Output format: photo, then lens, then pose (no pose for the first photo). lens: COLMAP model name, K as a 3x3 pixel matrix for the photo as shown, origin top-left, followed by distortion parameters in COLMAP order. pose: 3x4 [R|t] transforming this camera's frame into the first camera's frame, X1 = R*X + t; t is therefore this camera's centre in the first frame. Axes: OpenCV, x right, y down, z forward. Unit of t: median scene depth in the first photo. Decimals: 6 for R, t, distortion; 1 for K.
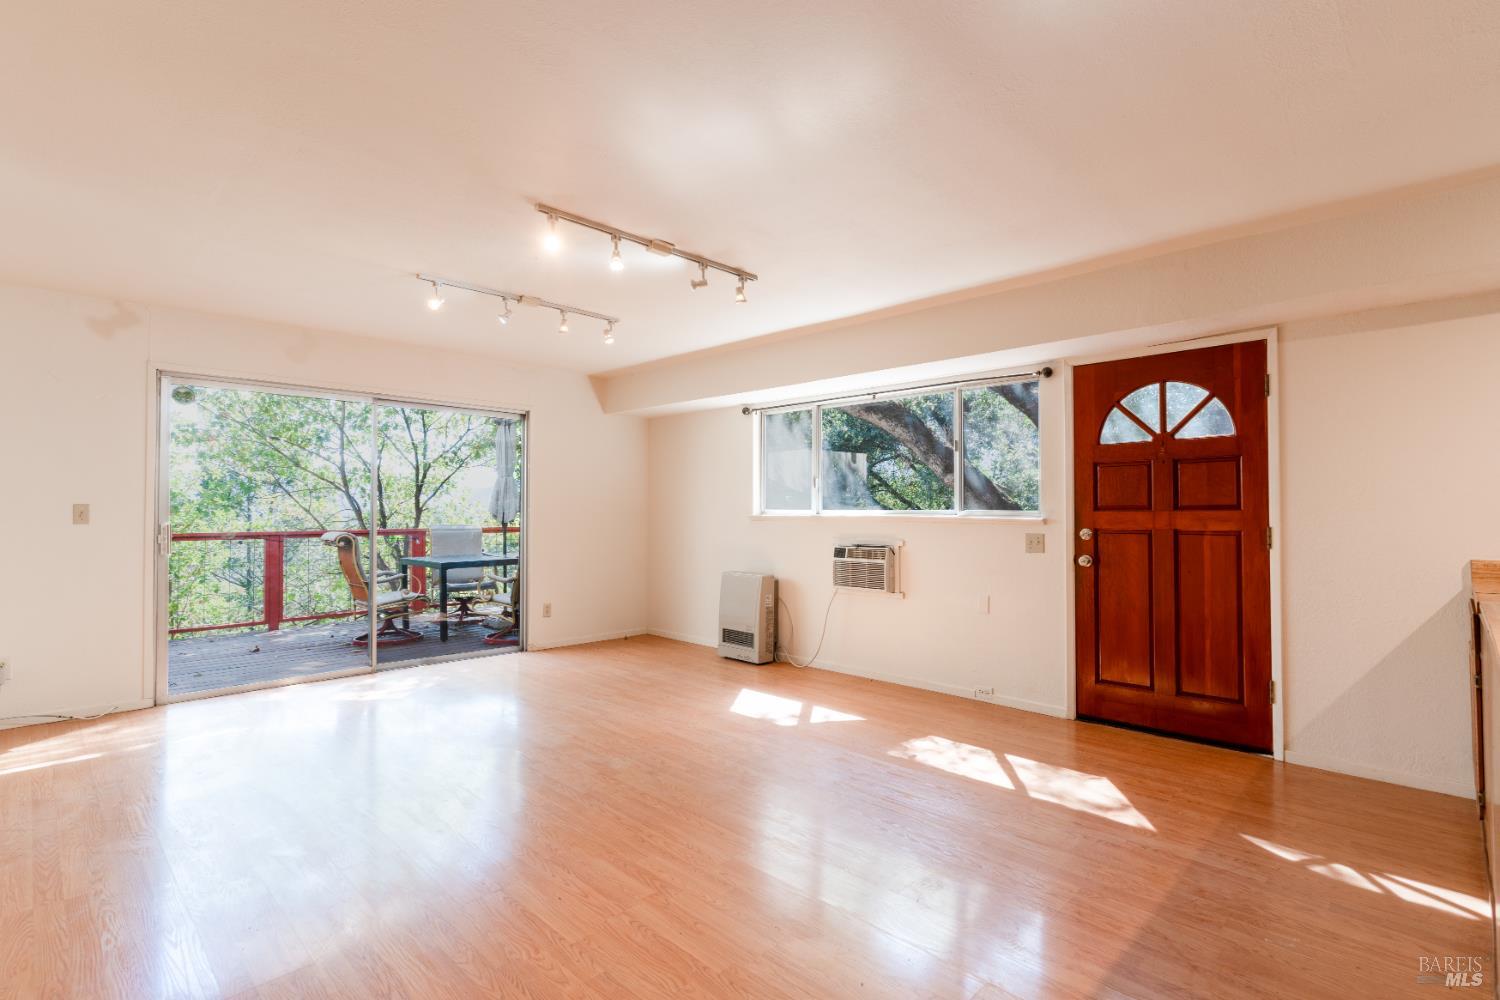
lens RADIAL K [[707.8, 0, 746.6], [0, 707.8, 496.1], [0, 0, 1]] dist [0.000679, 0.000329]
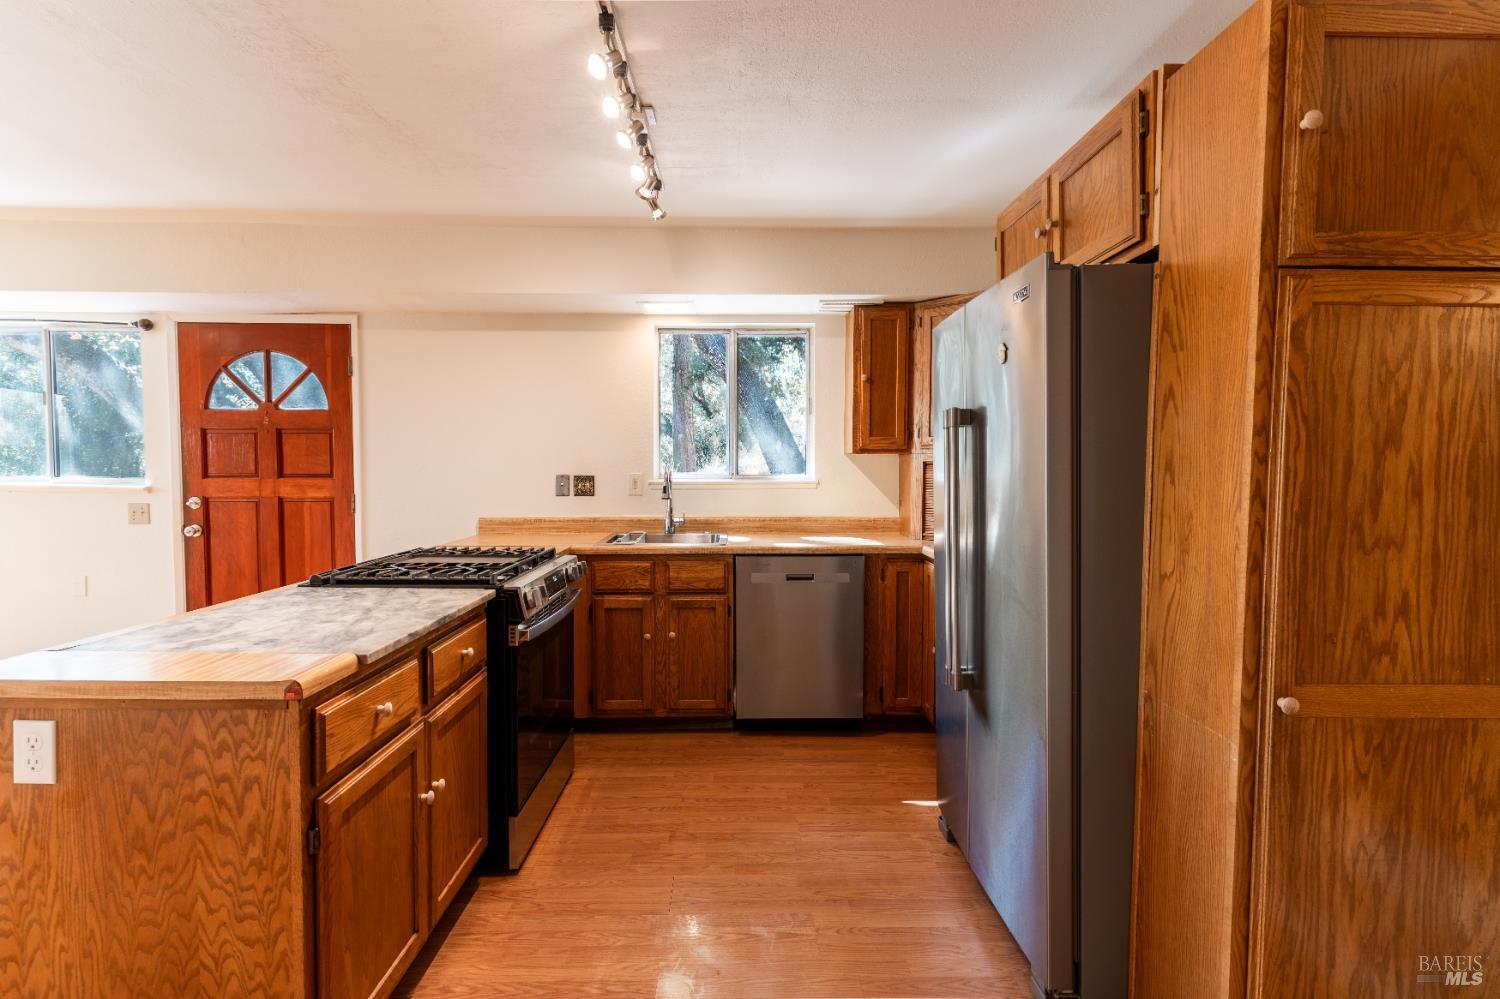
lens RADIAL K [[707.8, 0, 752.3], [0, 707.8, 499.5], [0, 0, 1]] dist [0.000679, 0.000329]
pose [[0.692285, -0.033226, 0.720859, 0.350744], [-0.023207, 0.997398, 0.068260, -0.037494], [-0.721251, -0.063985, 0.689712, -0.224376]]
